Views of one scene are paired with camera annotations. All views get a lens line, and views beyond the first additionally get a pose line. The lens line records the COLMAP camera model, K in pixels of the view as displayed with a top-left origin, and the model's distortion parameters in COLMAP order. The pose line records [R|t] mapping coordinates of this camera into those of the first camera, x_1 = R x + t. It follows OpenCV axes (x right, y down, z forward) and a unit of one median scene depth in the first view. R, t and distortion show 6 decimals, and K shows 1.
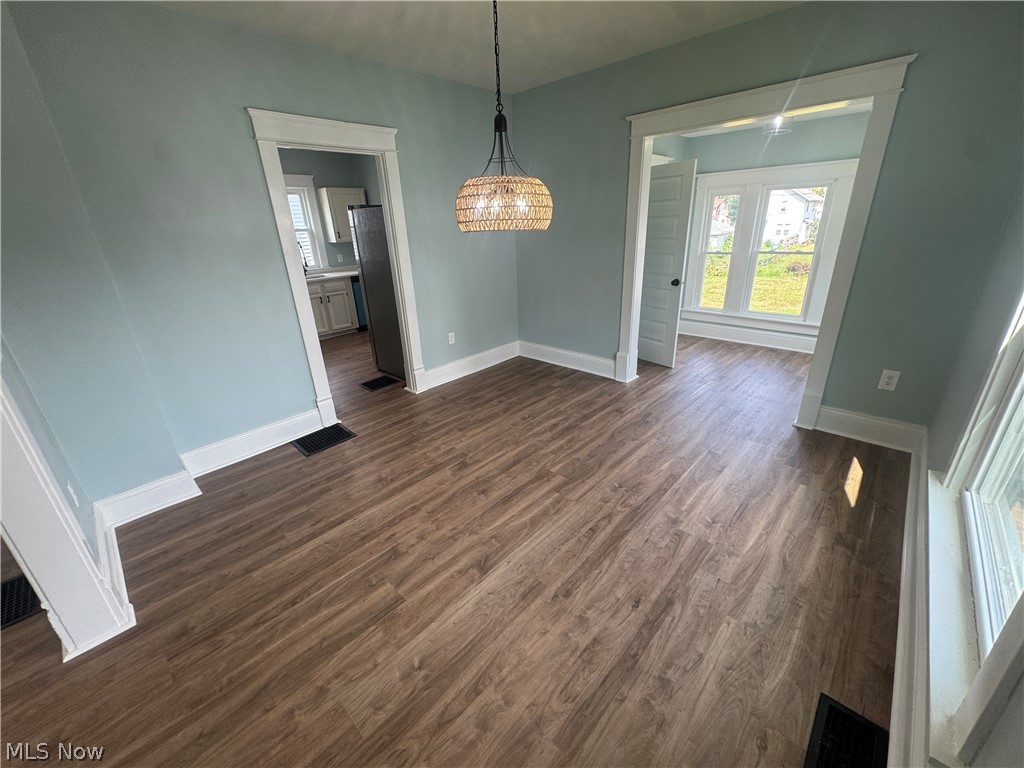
lens RADIAL K [[407.7, 0, 512.0], [0, 407.7, 384.0], [0, 0, 1]] dist [0.000276, -0.000002]
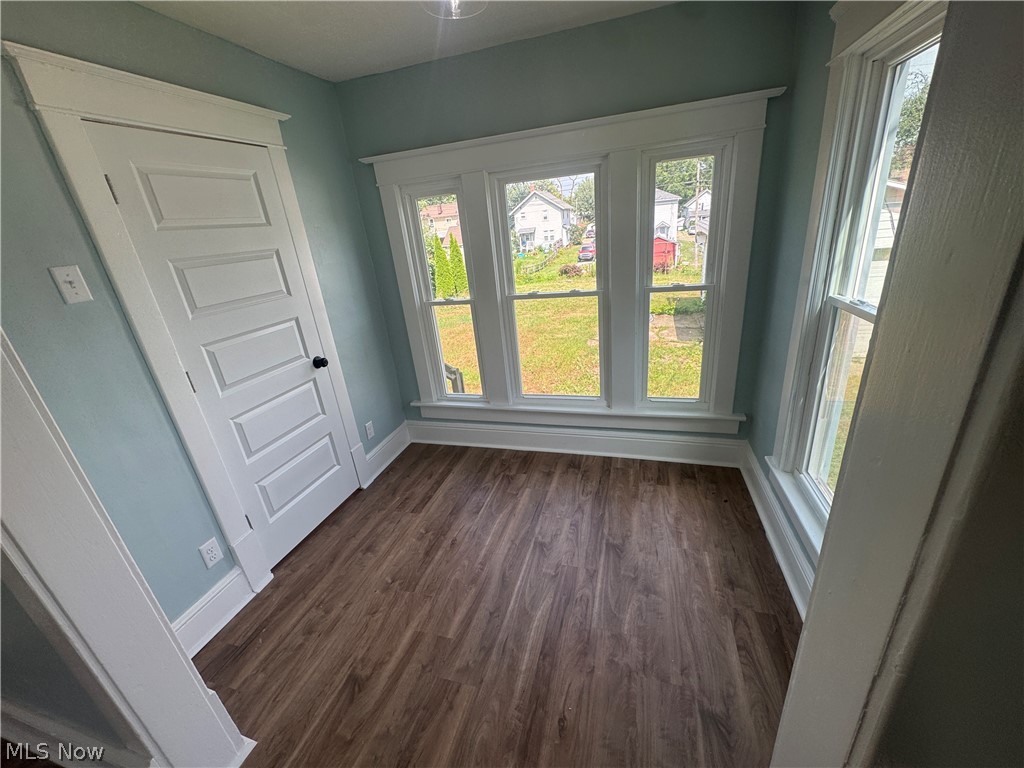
lens RADIAL K [[407.7, 0, 512.0], [0, 407.7, 384.0], [0, 0, 1]] dist [0.000276, -0.000002]
pose [[0.889701, -0.210756, 0.404987, 0.337488], [0.223903, 0.974492, 0.015245, -0.205903], [-0.397869, 0.077114, 0.914195, 0.481010]]
